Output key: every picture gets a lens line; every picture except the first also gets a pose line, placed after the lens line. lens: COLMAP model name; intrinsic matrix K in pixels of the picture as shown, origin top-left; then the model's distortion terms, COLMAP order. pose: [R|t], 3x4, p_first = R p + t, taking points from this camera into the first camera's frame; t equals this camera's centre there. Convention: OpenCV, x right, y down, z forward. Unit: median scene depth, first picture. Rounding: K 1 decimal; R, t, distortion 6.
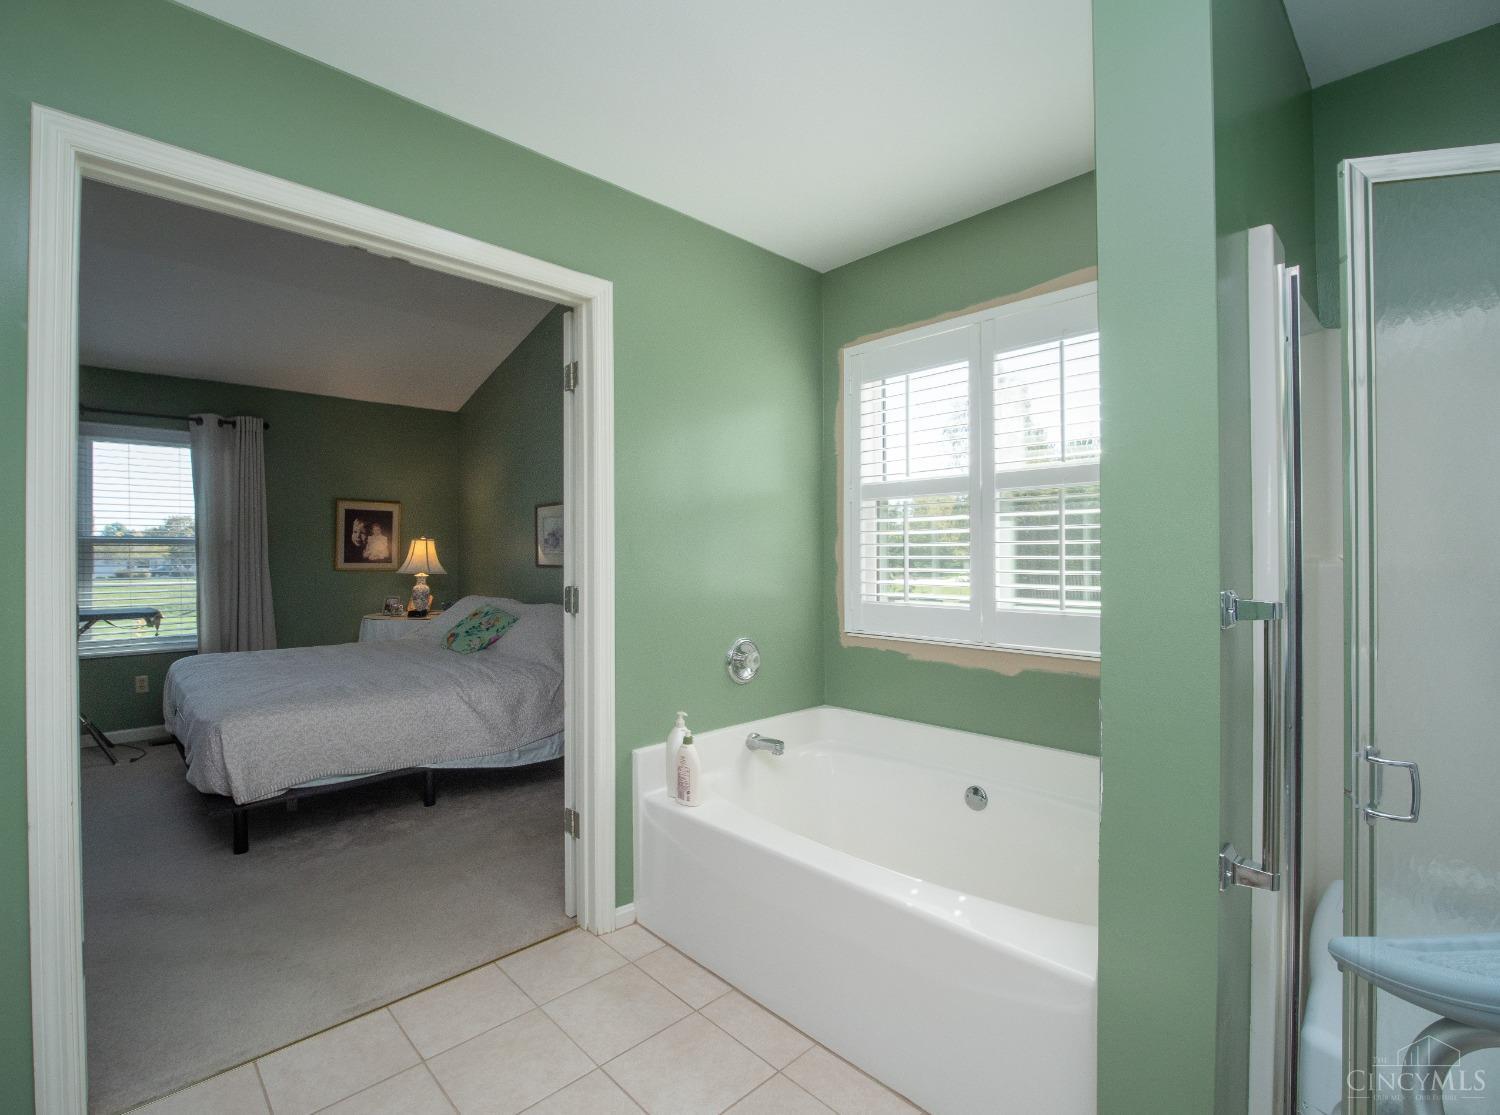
lens RADIAL K [[701.5, 0, 750.0], [0, 701.5, 557.5], [0, 0, 1]] dist [0.000548, 0.000511]
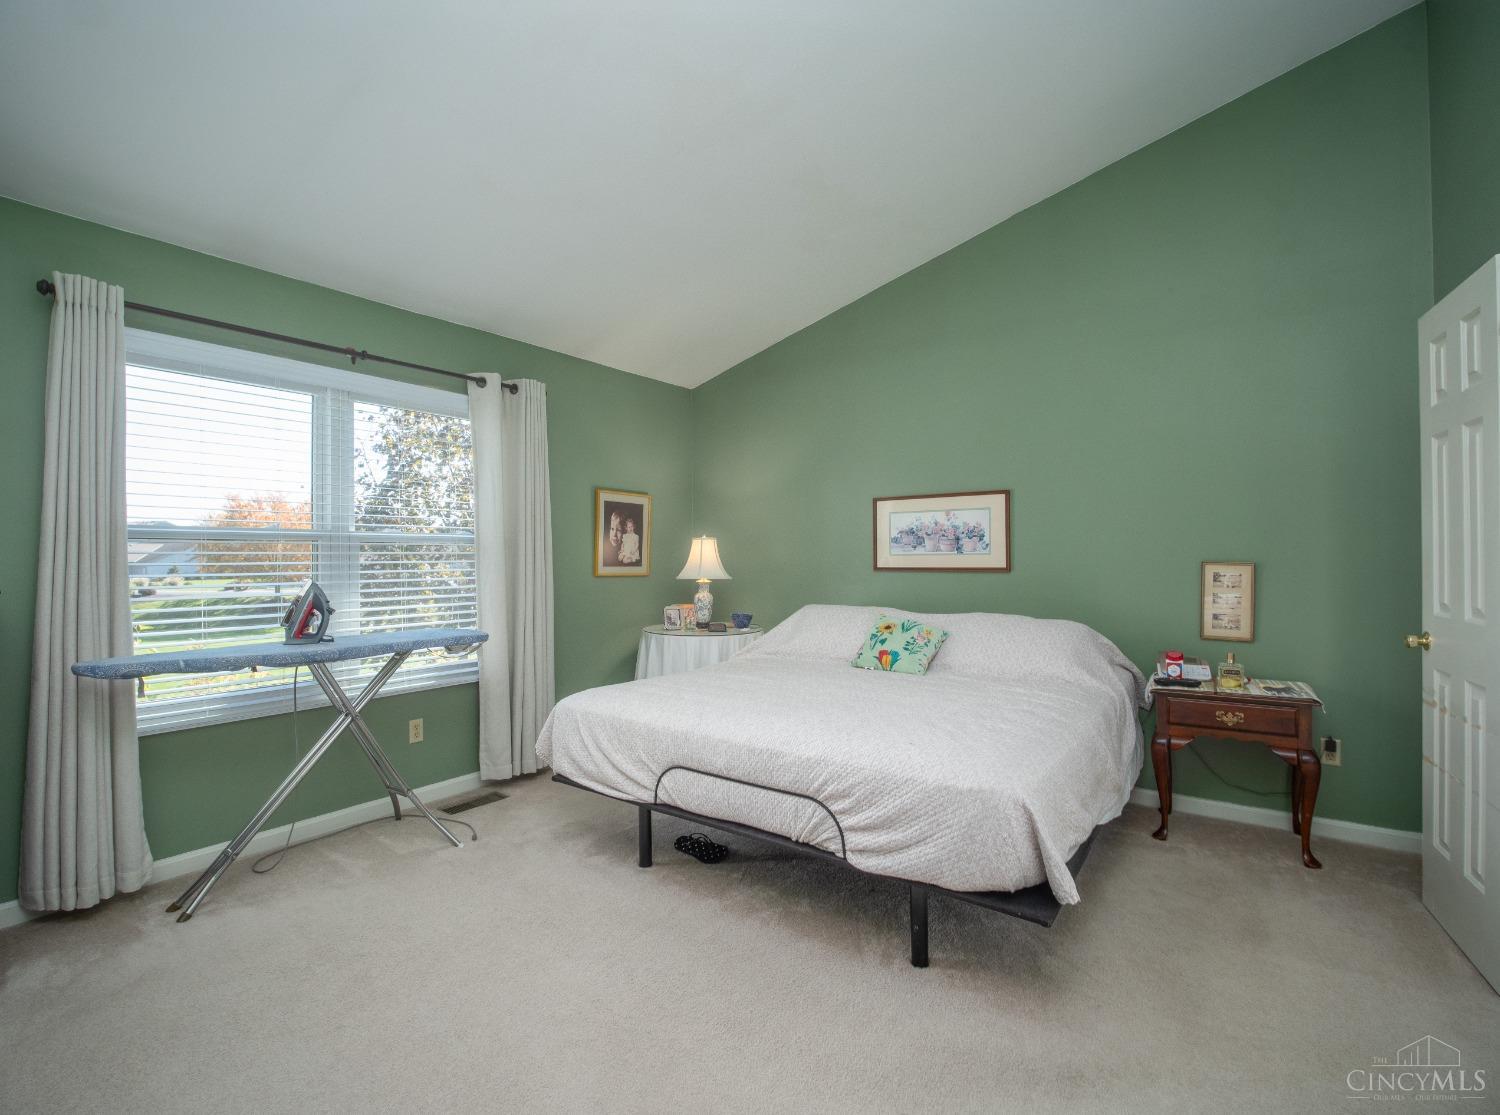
lens RADIAL K [[701.5, 0, 750.0], [0, 701.5, 557.5], [0, 0, 1]] dist [0.000548, 0.000511]
pose [[0.978661, -0.002953, 0.205462, -0.582679], [0.004560, 0.999963, -0.007346, 0.003336], [-0.205433, 0.008126, 0.978638, 0.172163]]
